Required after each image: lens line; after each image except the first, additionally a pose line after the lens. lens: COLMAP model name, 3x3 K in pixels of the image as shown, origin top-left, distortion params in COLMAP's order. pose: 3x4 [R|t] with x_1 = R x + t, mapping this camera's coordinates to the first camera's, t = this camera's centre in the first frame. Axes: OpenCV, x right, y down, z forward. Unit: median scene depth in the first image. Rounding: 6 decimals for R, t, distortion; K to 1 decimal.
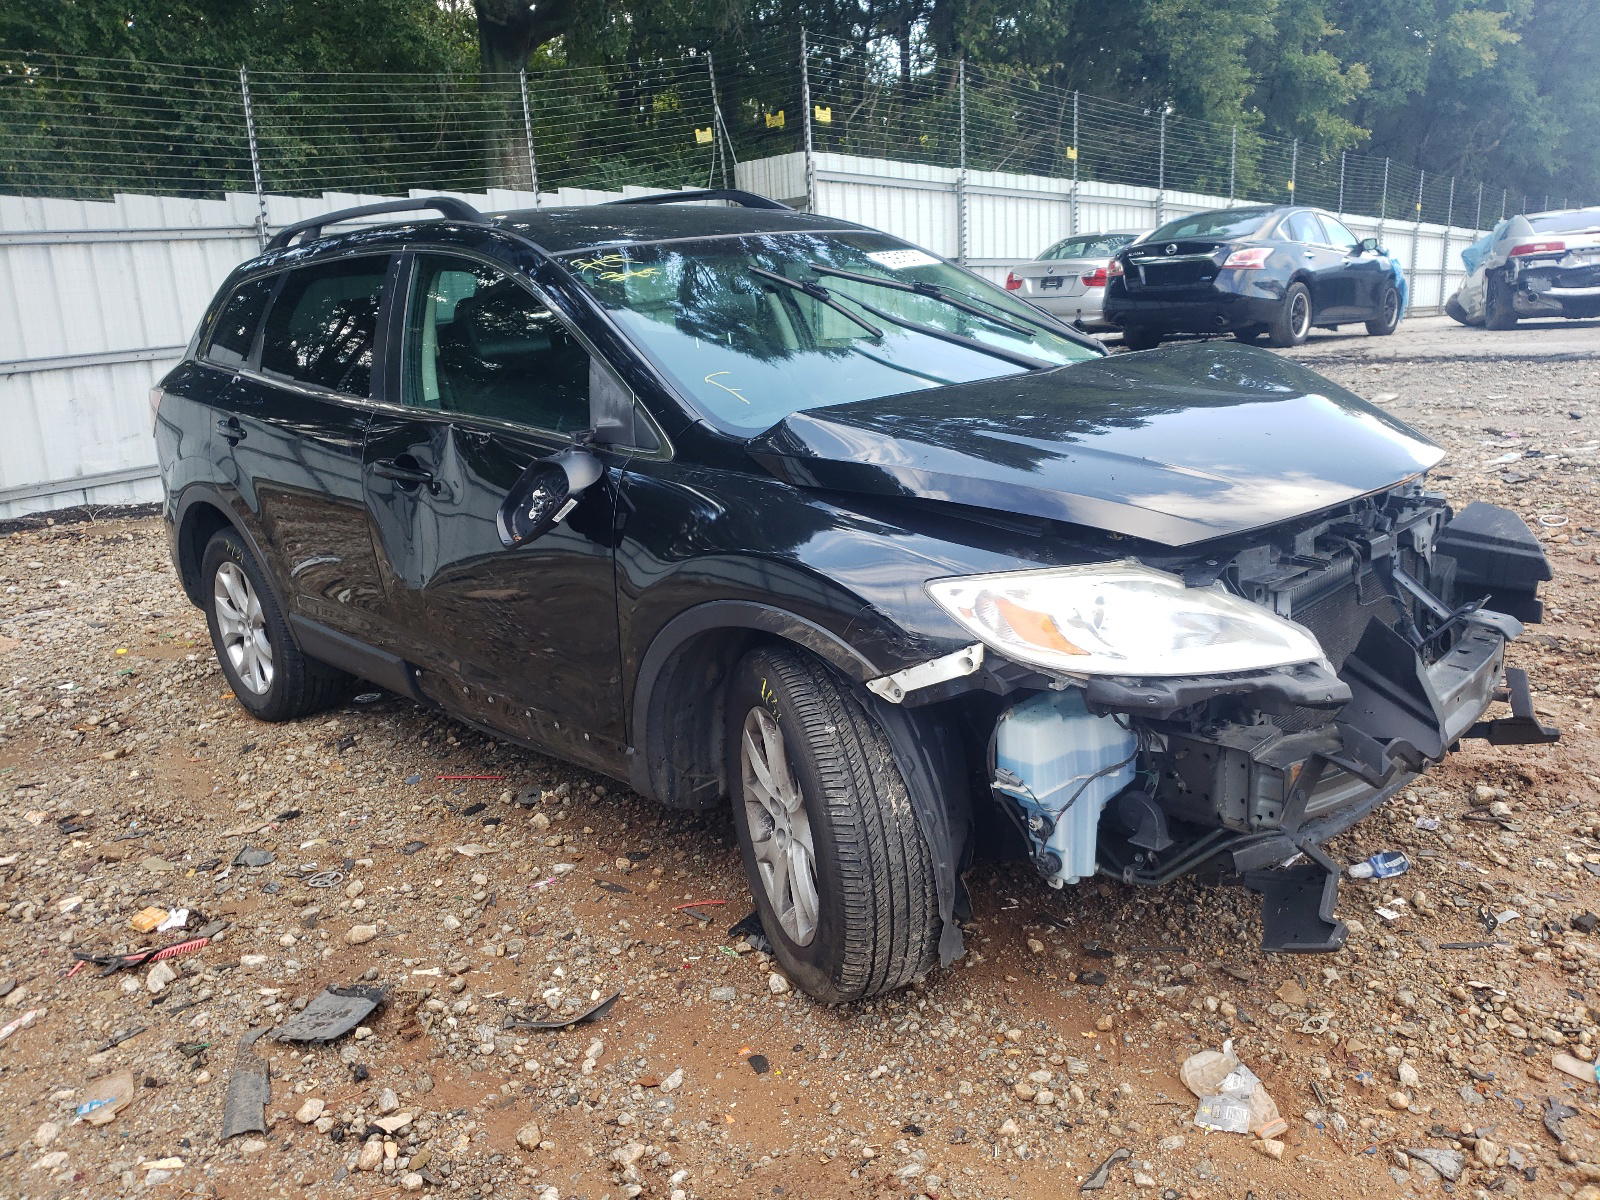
lens RADIAL K [[1178.5, 0, 800.0], [0, 1178.5, 600.0], [0, 0, 1]] dist [-0.022958, 0.026391]
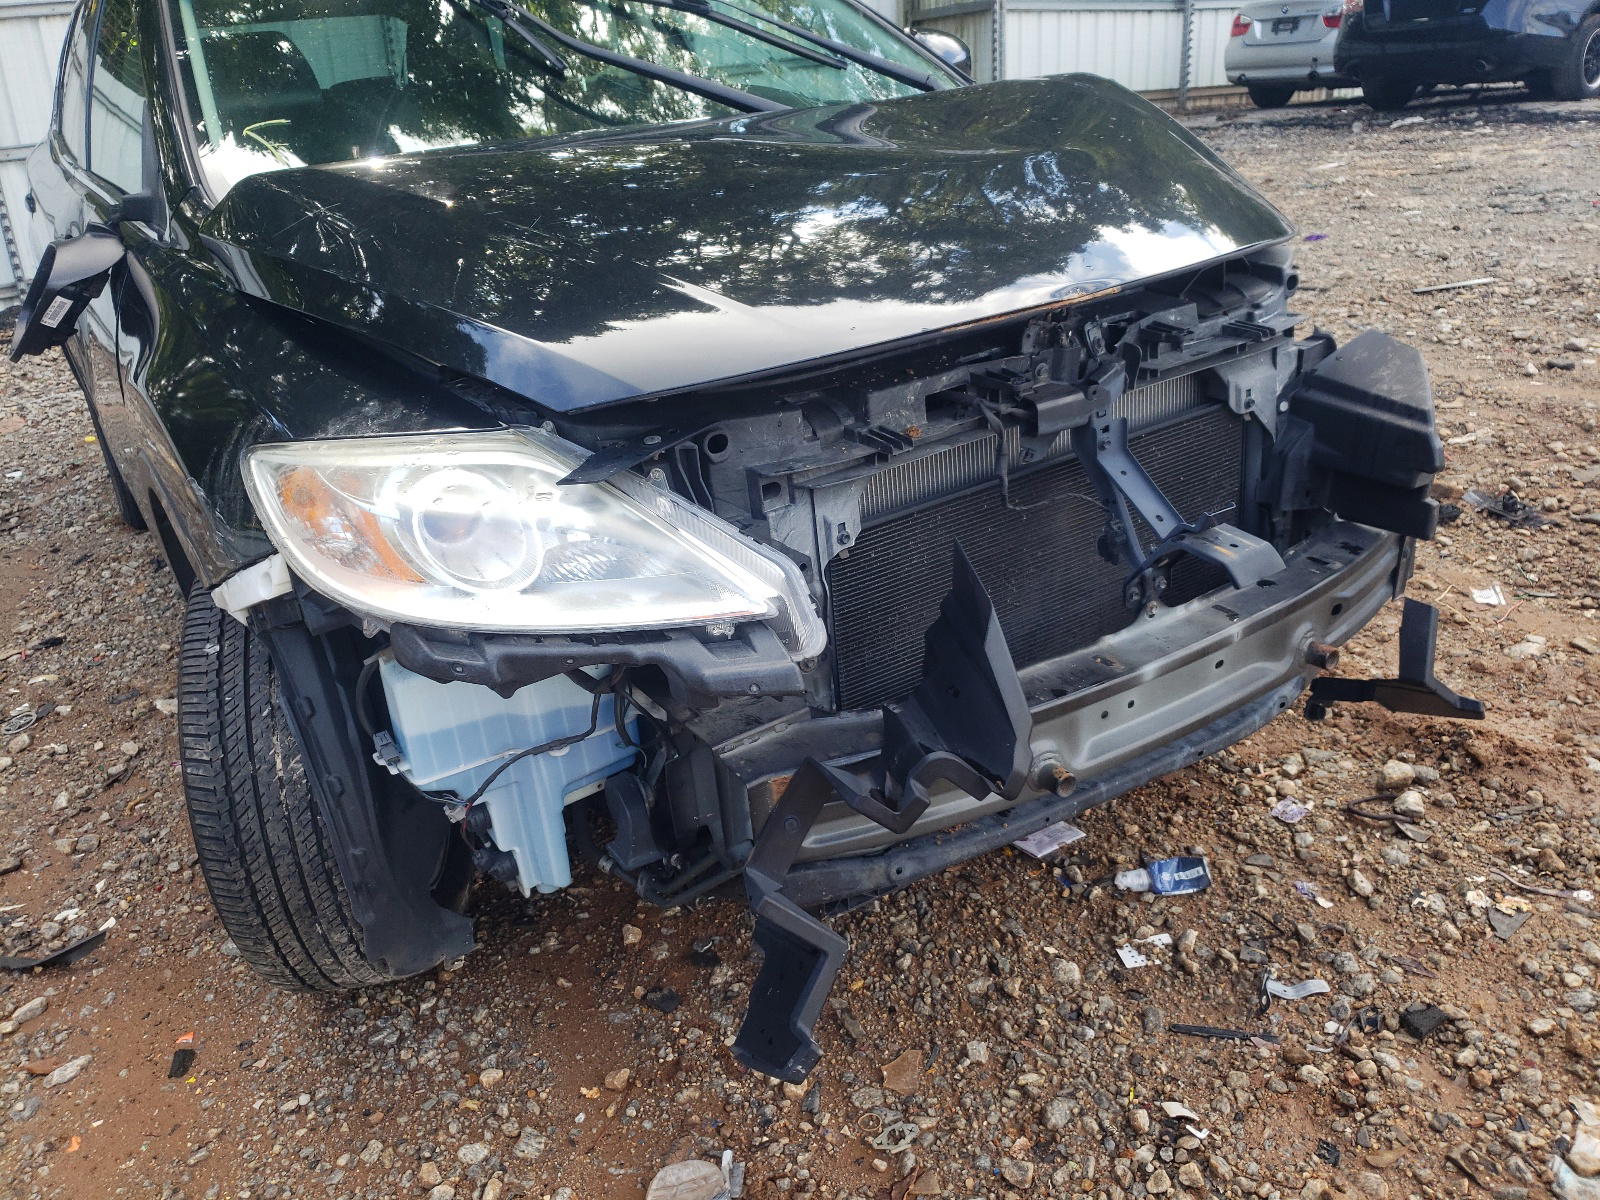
lens RADIAL K [[1178.5, 0, 800.0], [0, 1178.5, 600.0], [0, 0, 1]] dist [-0.022958, 0.026391]
pose [[0.978621, 0.071179, -0.192965, 0.438114], [-0.035413, 0.982509, 0.182819, -0.051199], [0.202603, -0.172077, 0.964024, 0.353748]]
